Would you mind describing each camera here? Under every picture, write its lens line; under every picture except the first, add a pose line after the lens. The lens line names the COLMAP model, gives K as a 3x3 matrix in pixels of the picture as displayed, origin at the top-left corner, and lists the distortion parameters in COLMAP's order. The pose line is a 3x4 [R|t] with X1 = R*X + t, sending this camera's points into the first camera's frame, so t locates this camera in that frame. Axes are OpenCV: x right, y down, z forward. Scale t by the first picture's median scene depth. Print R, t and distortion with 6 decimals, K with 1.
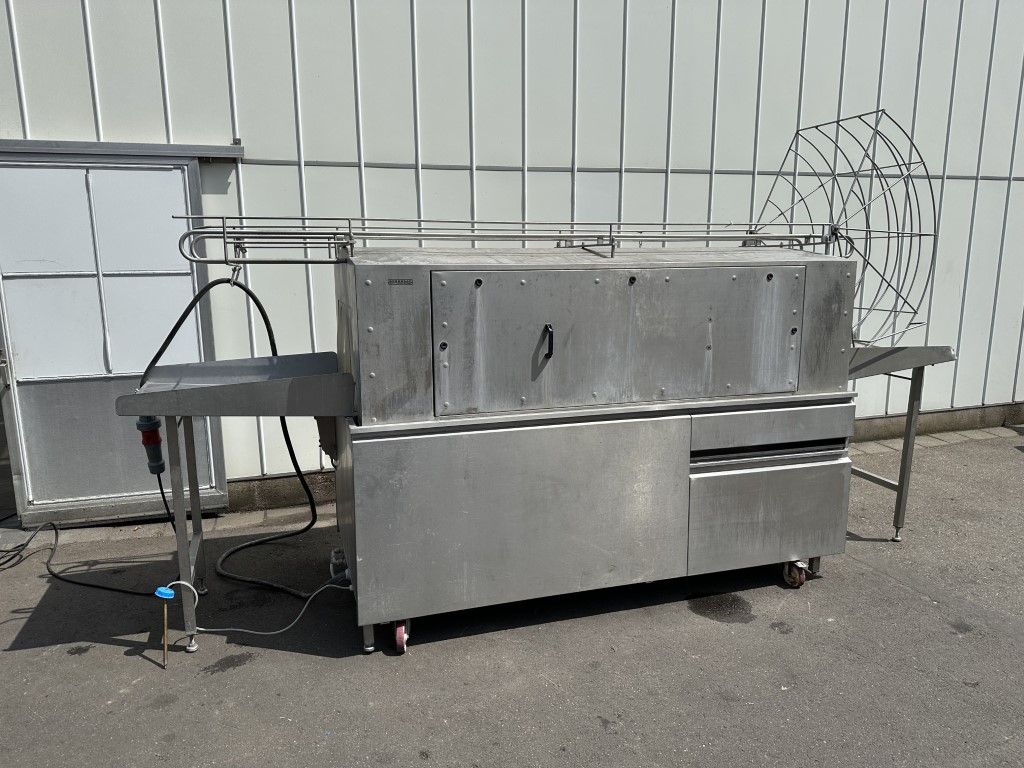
lens RADIAL K [[720.2, 0, 512.0], [0, 720.2, 384.0], [0, 0, 1]] dist [0.061932, -0.075891]
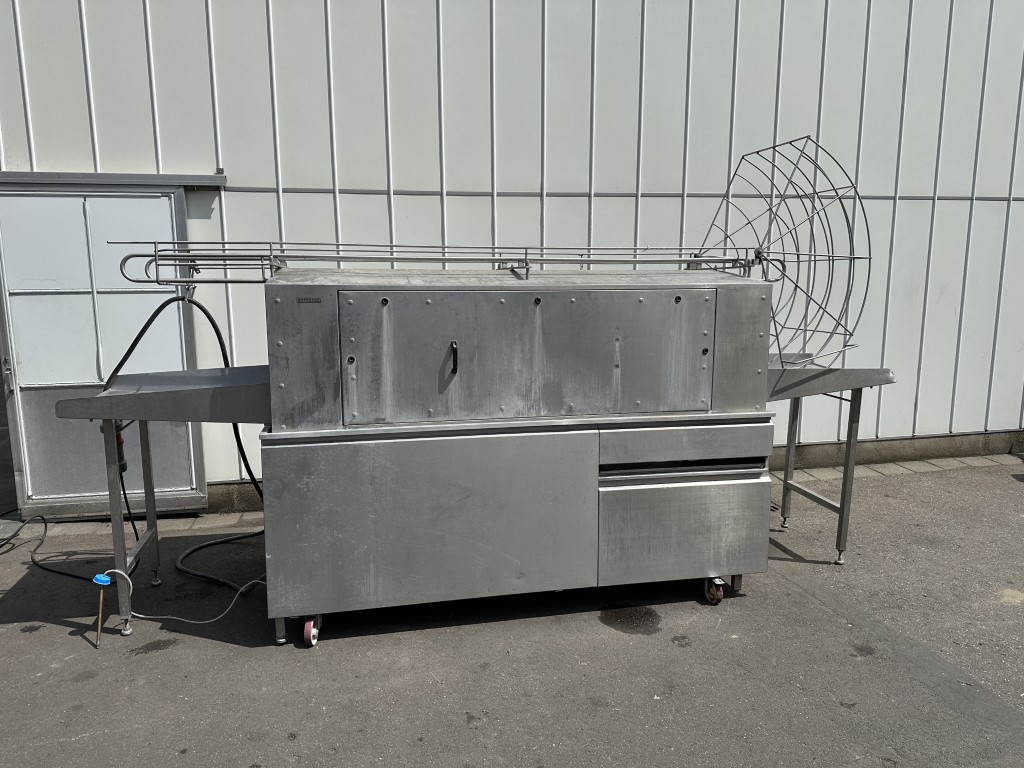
lens RADIAL K [[716.2, 0, 512.0], [0, 716.2, 384.0], [0, 0, 1]] dist [0.067513, -0.082081]
pose [[0.995443, 0.017916, -0.093657, 0.209475], [-0.020228, 0.999512, -0.023792, 0.003215], [0.093185, 0.025578, 0.995320, -0.039171]]
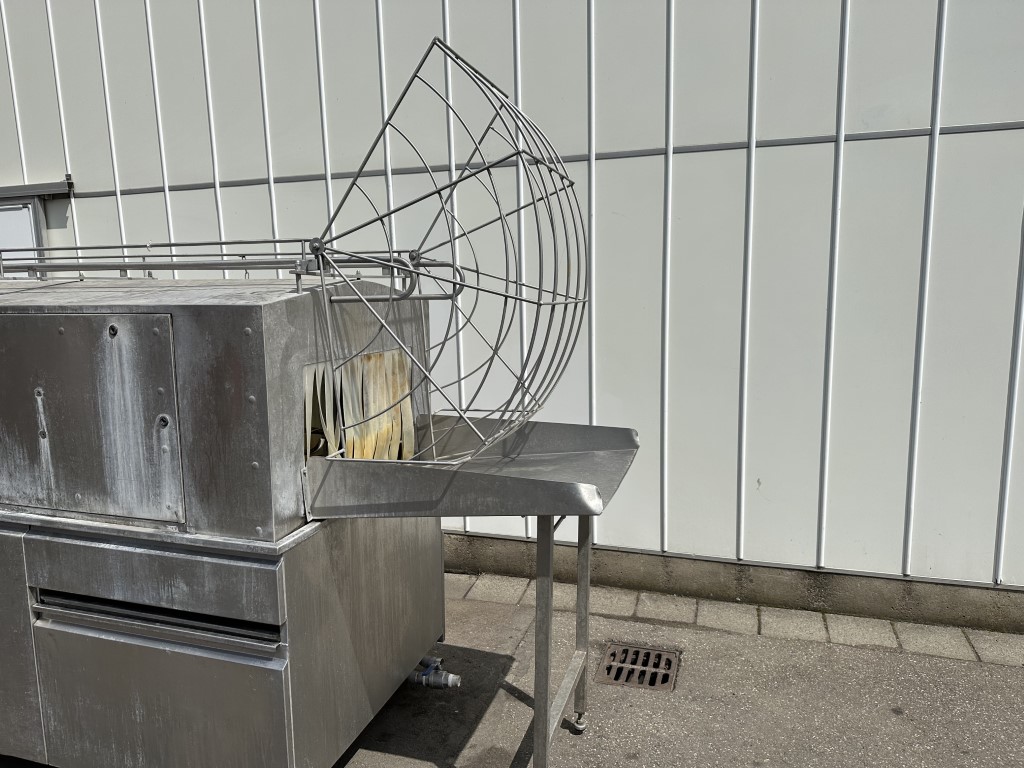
lens RADIAL K [[720.2, 0, 512.0], [0, 720.2, 384.0], [0, 0, 1]] dist [0.061932, -0.075891]
pose [[0.819764, 0.076992, -0.567503, 0.944212], [-0.092229, 0.995736, 0.001864, -0.129564], [0.565227, 0.050812, 0.823369, 0.662886]]
